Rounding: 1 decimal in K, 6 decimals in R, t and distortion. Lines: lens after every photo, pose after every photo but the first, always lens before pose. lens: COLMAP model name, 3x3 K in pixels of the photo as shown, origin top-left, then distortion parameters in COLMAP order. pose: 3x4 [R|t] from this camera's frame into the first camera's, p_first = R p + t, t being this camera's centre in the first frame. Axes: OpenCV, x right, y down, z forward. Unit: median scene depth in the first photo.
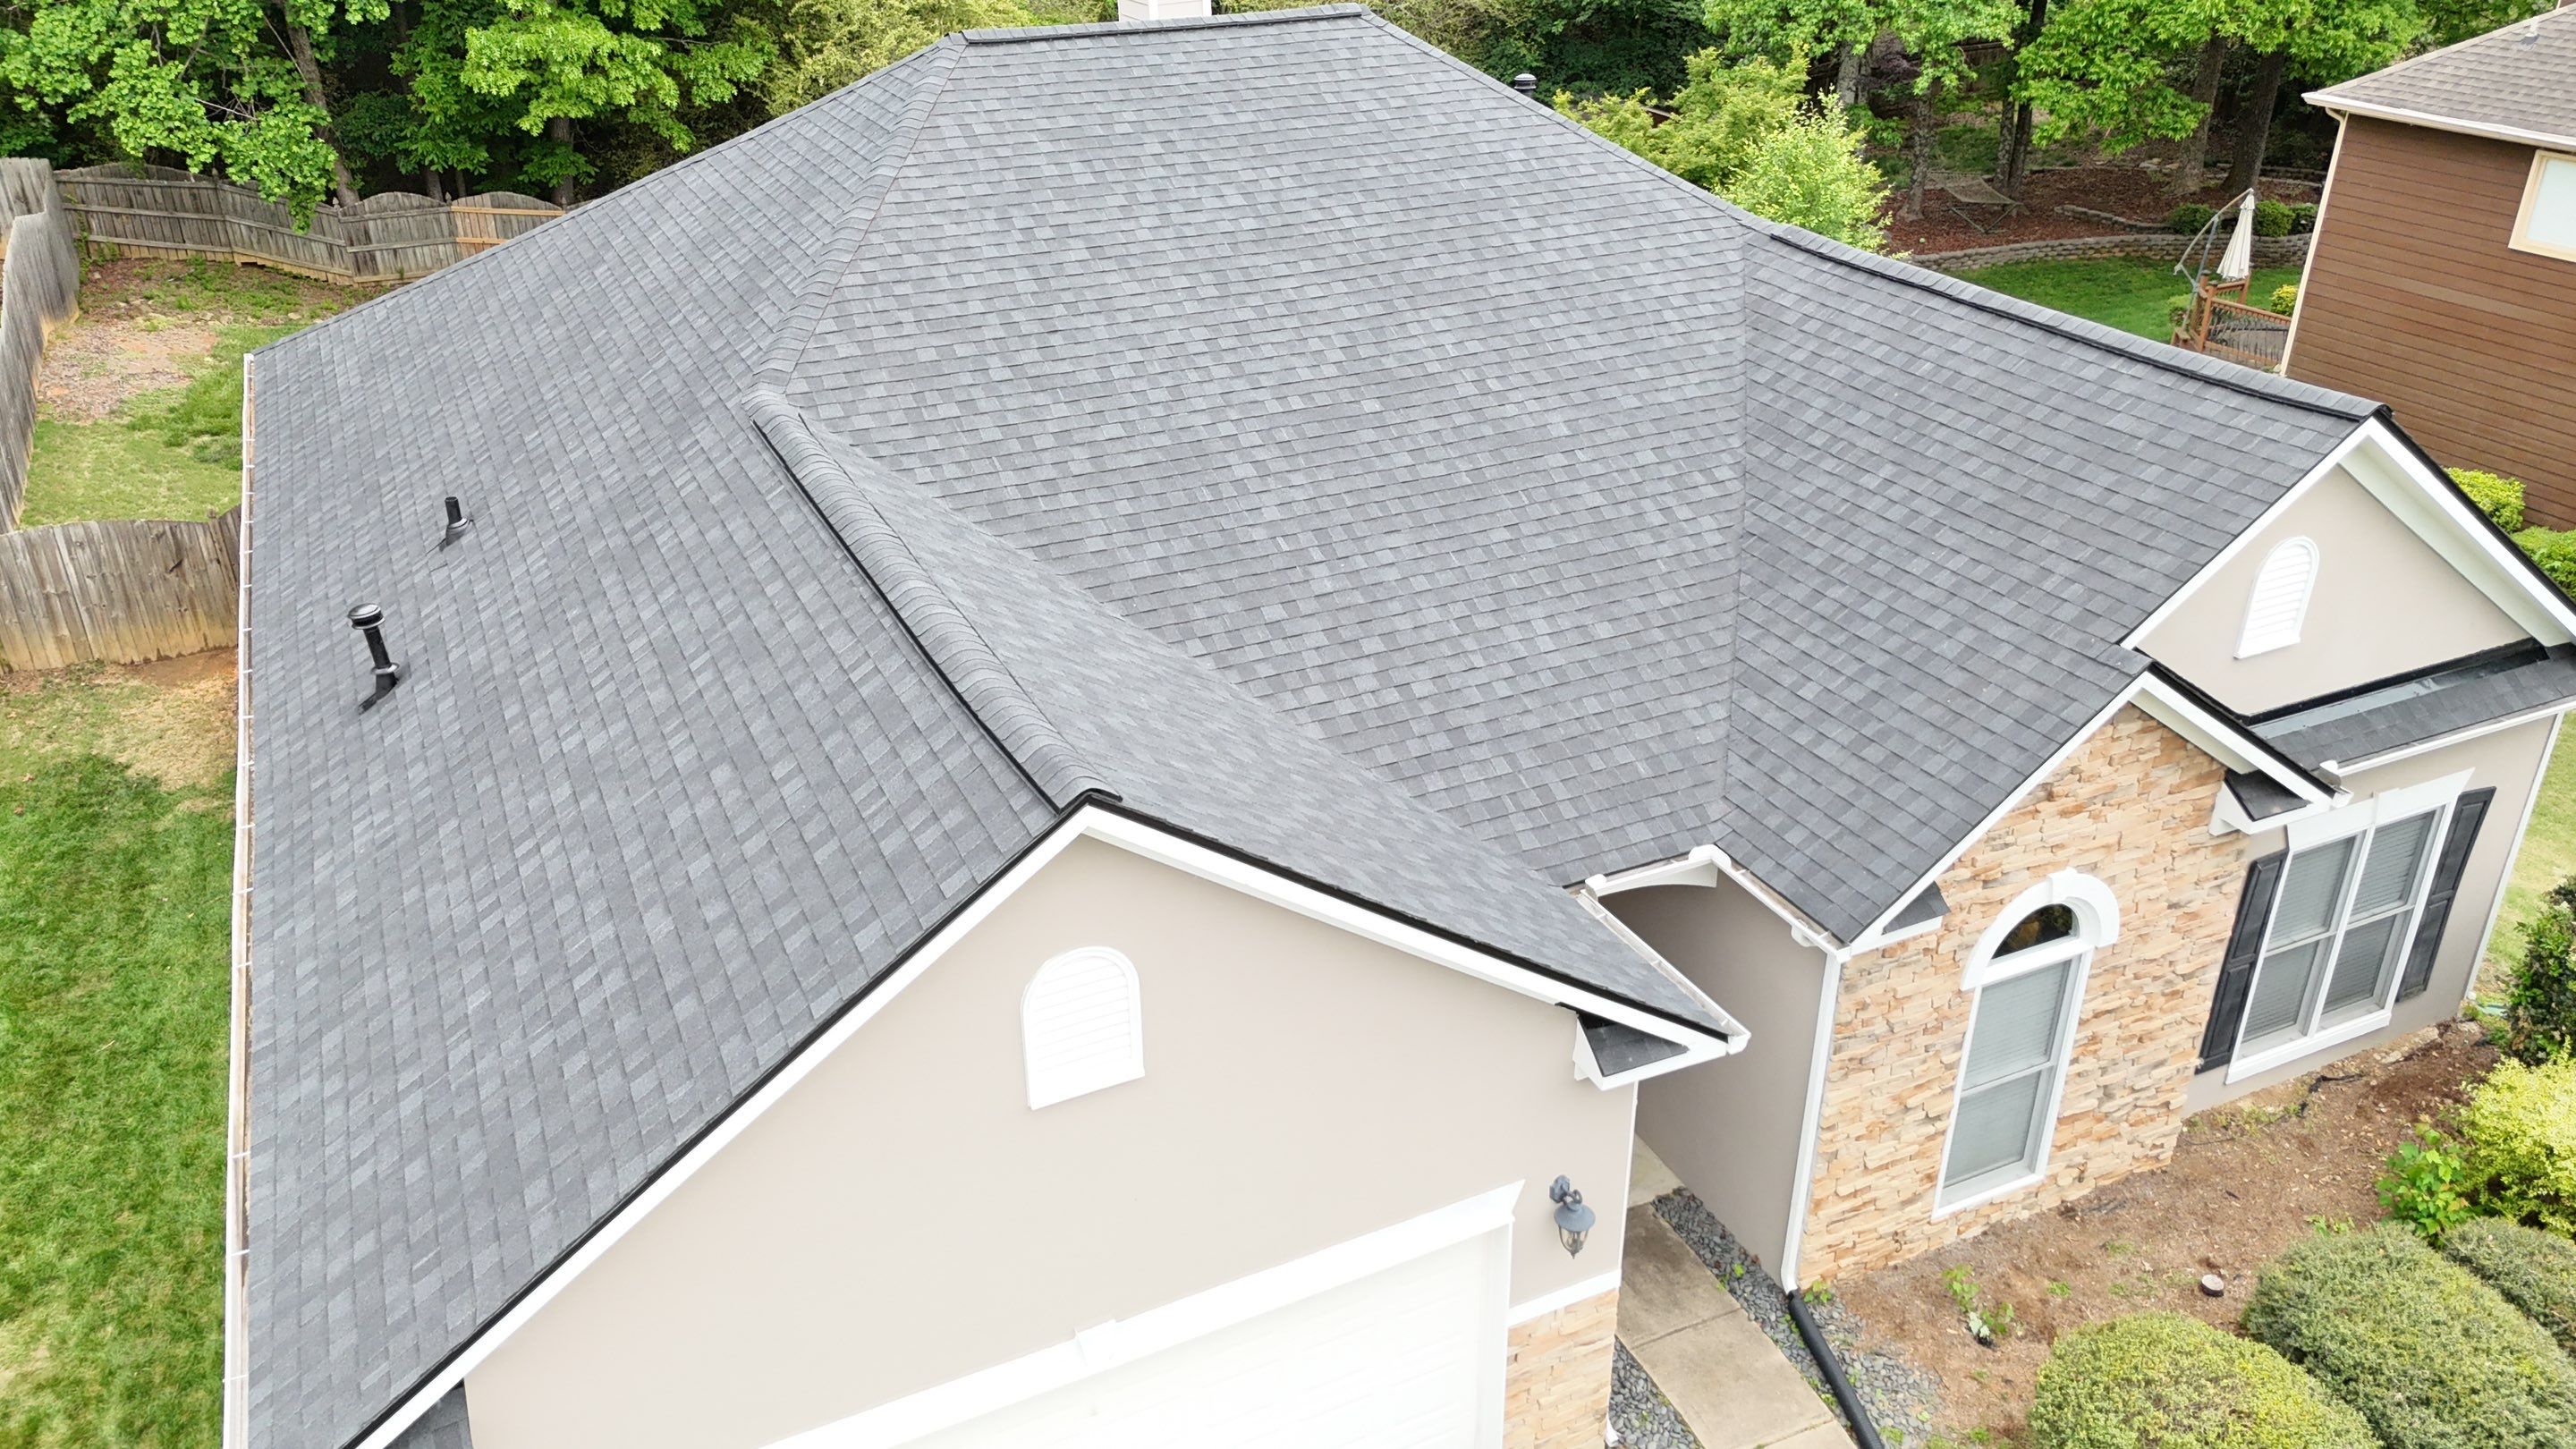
lens RADIAL K [[1897.0, 0, 1292.3], [0, 1897.0, 724.1], [0, 0, 1]] dist [0.072564, -0.066255]
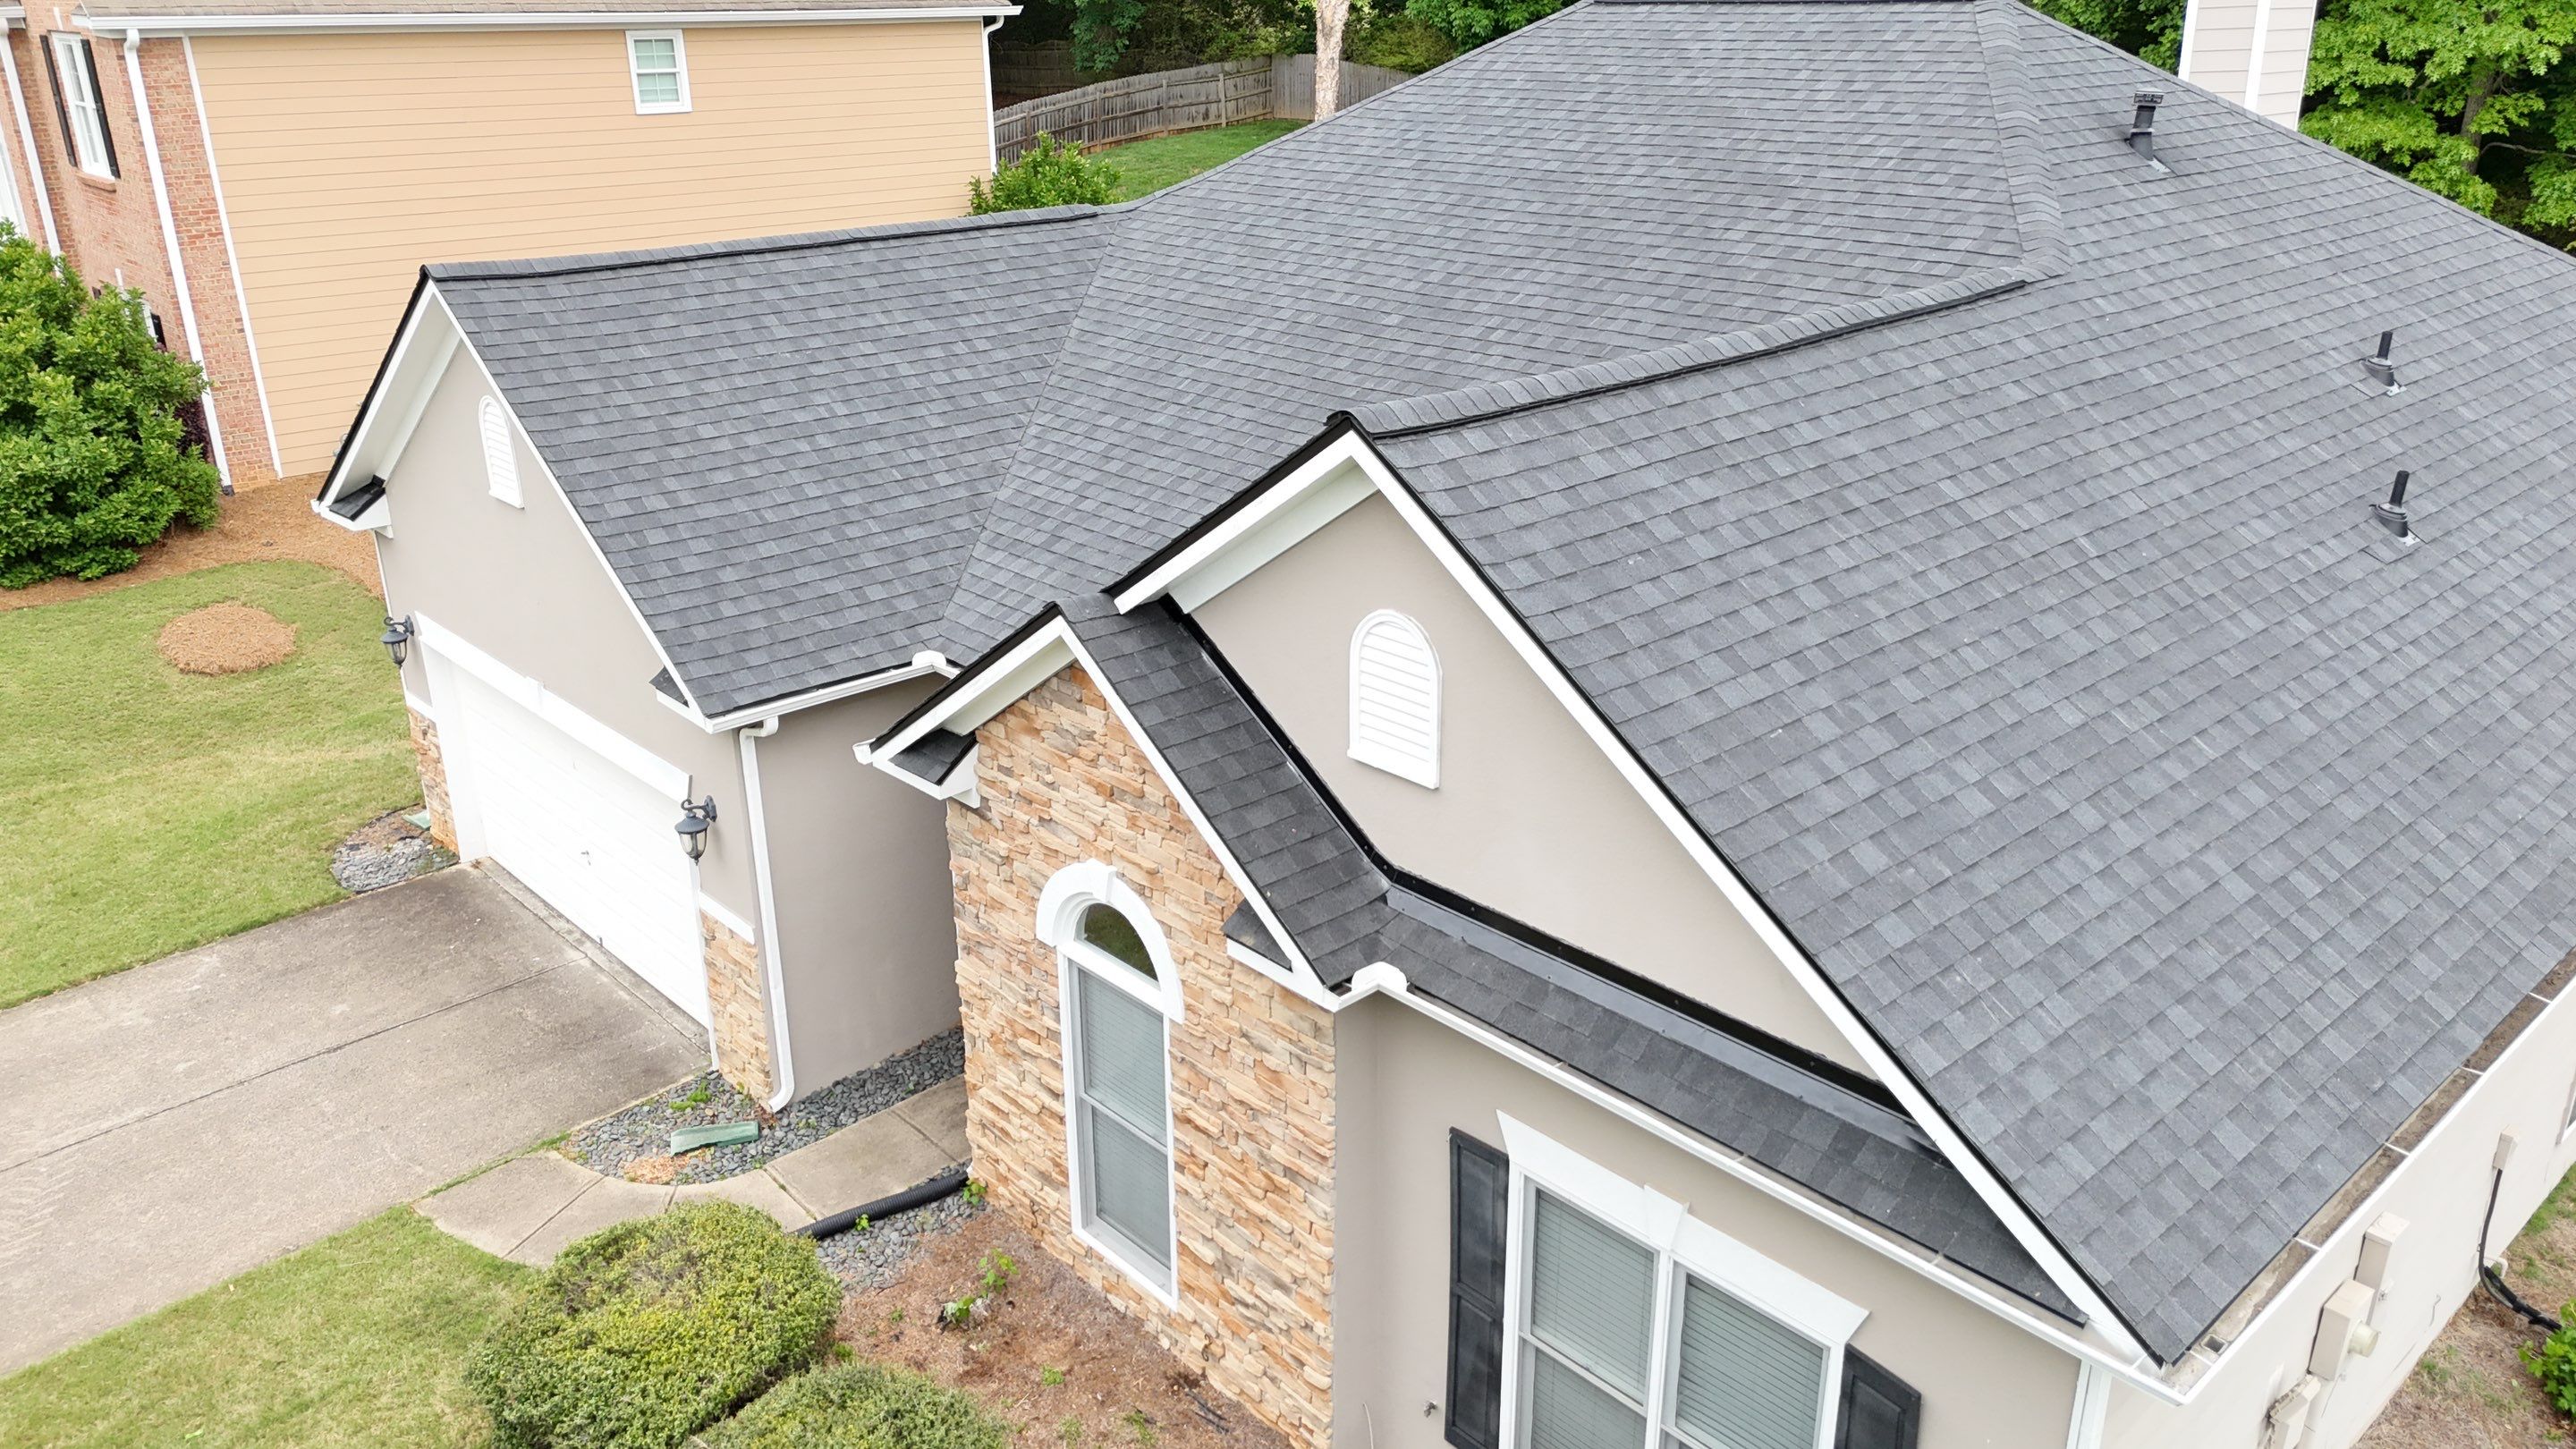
lens RADIAL K [[1897.0, 0, 1278.7], [0, 1897.0, 711.6], [0, 0, 1]] dist [0.072564, -0.066255]
pose [[0.292461, 0.349961, -0.889940, 1.035765], [-0.432007, 0.878604, 0.203532, -0.170426], [0.853133, 0.324936, 0.408143, 0.623725]]
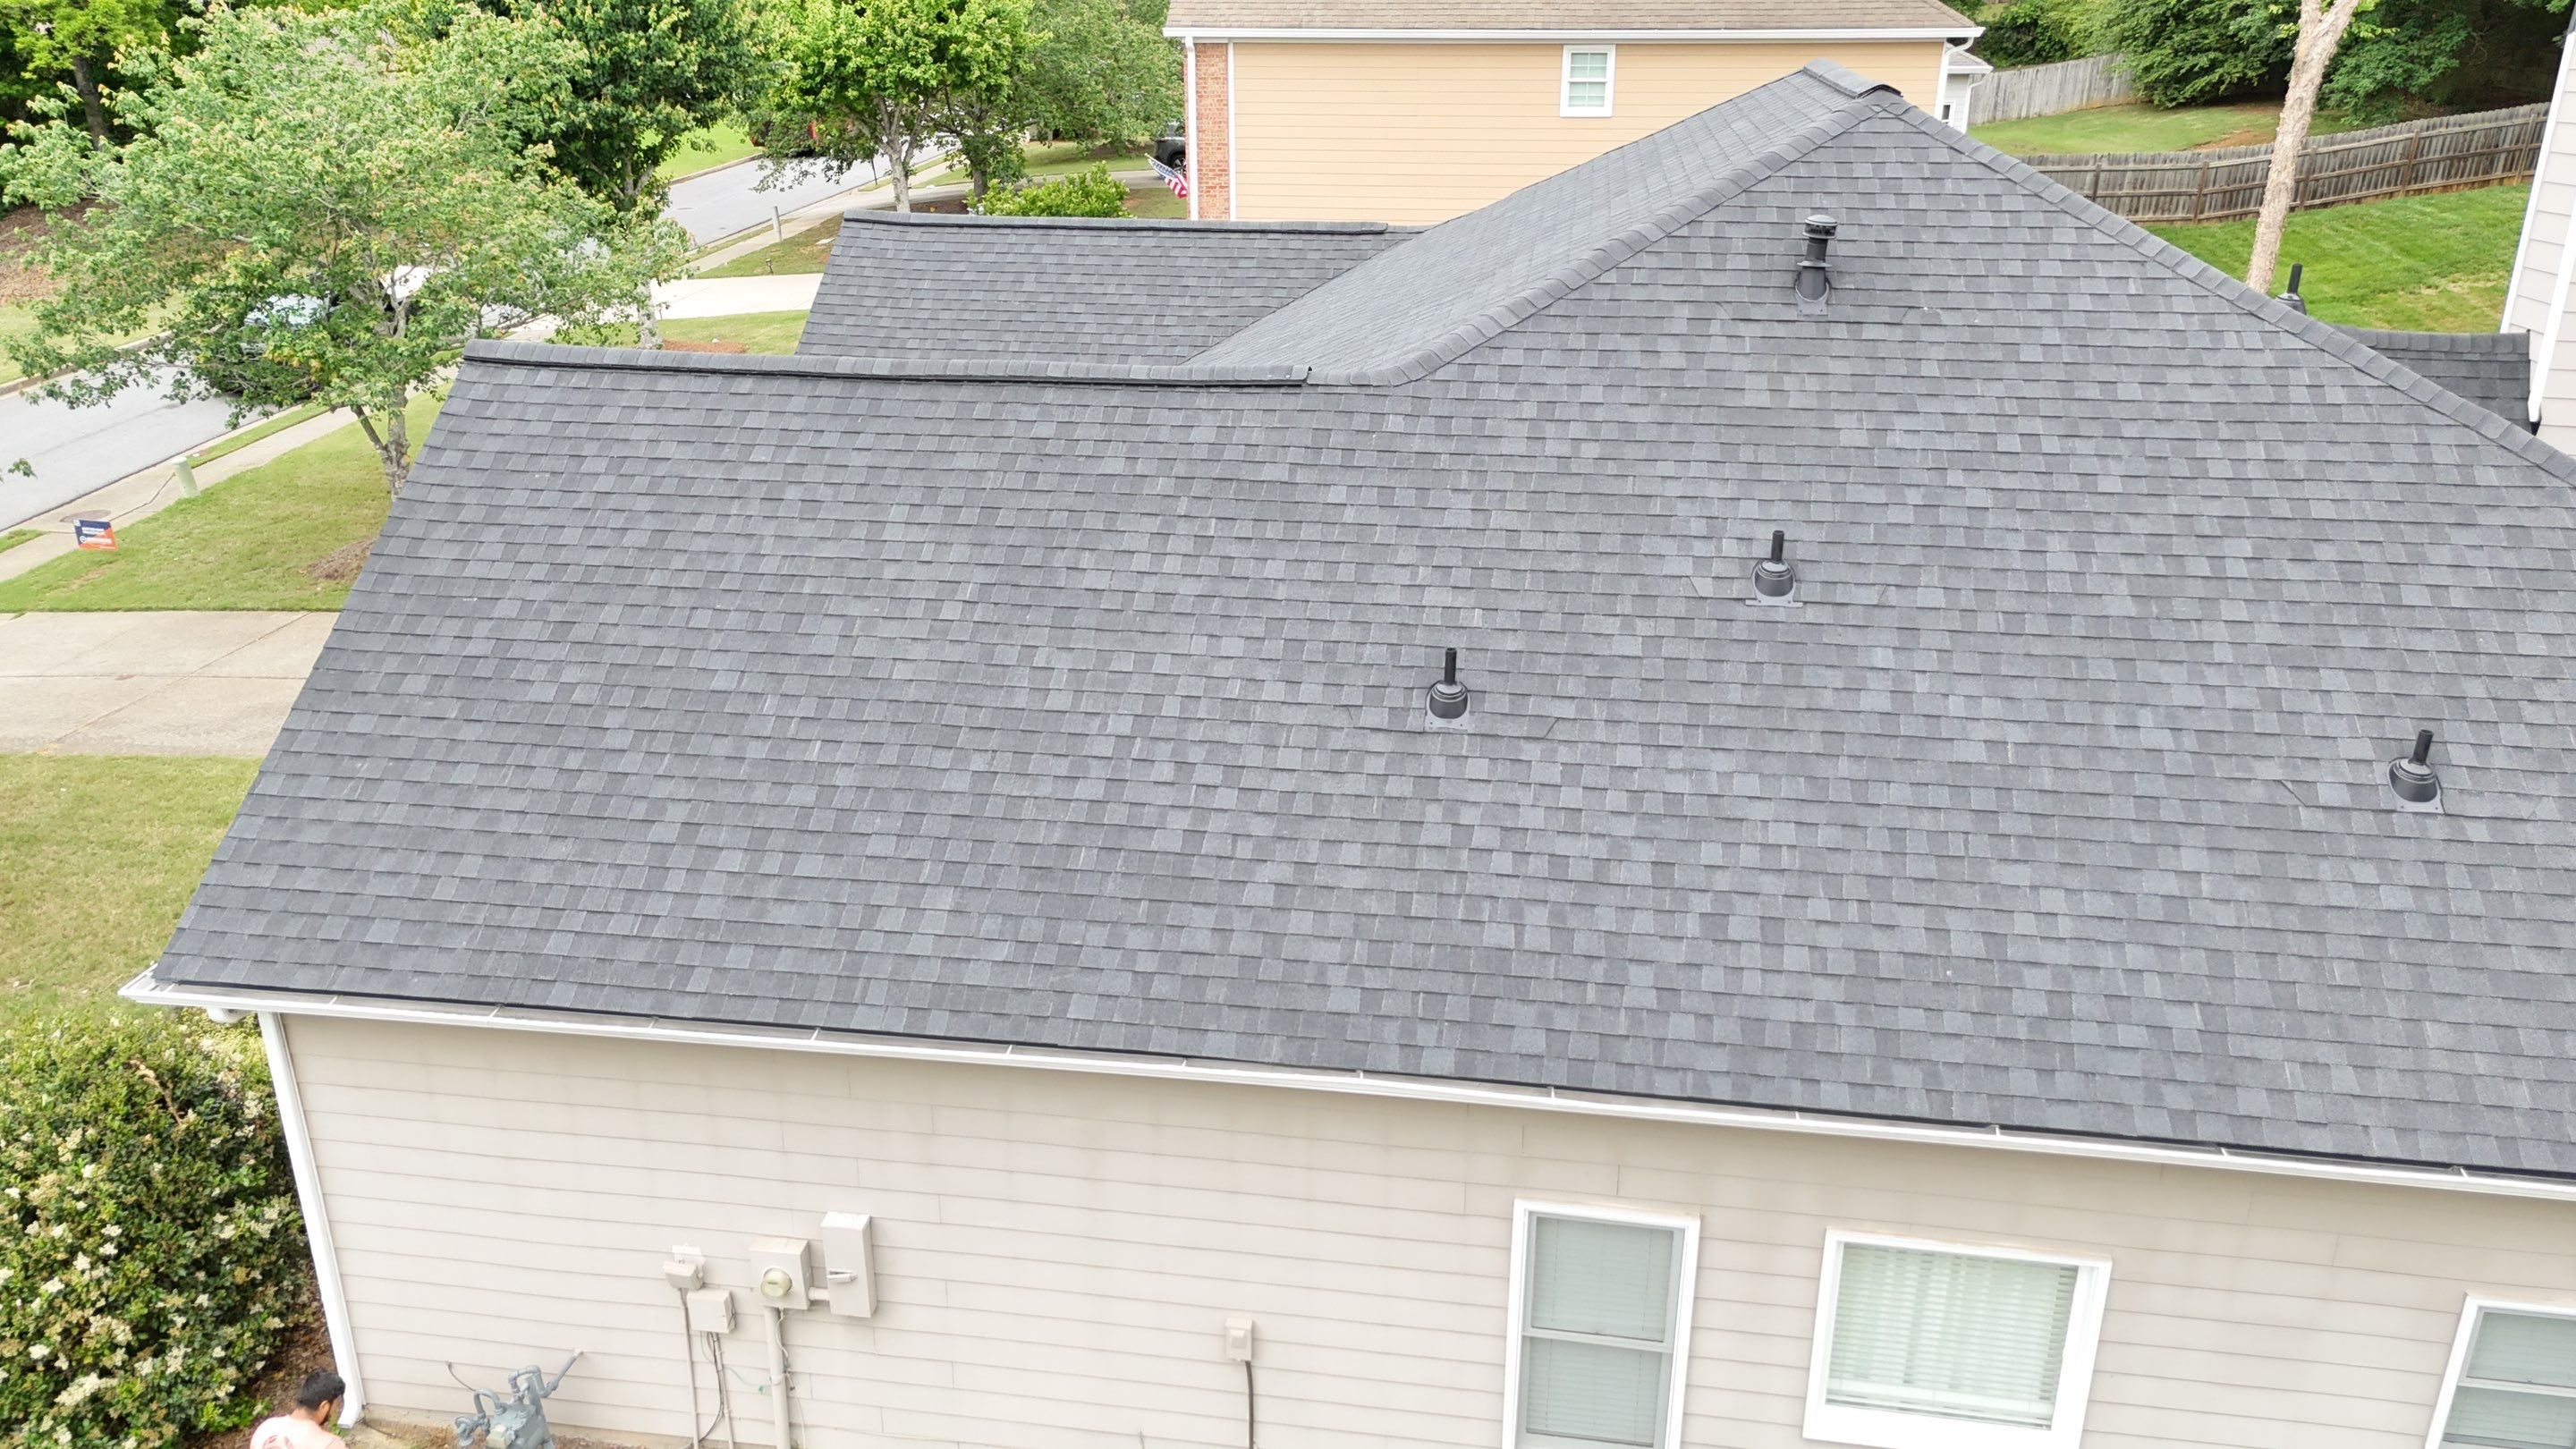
lens RADIAL K [[1897.0, 0, 1282.9], [0, 1897.0, 693.5], [0, 0, 1]] dist [0.072564, -0.066255]
pose [[-0.565717, 0.307183, -0.765247, 1.024901], [-0.368753, 0.735817, 0.567974, -0.689442], [0.737554, 0.603499, -0.302990, 1.527561]]
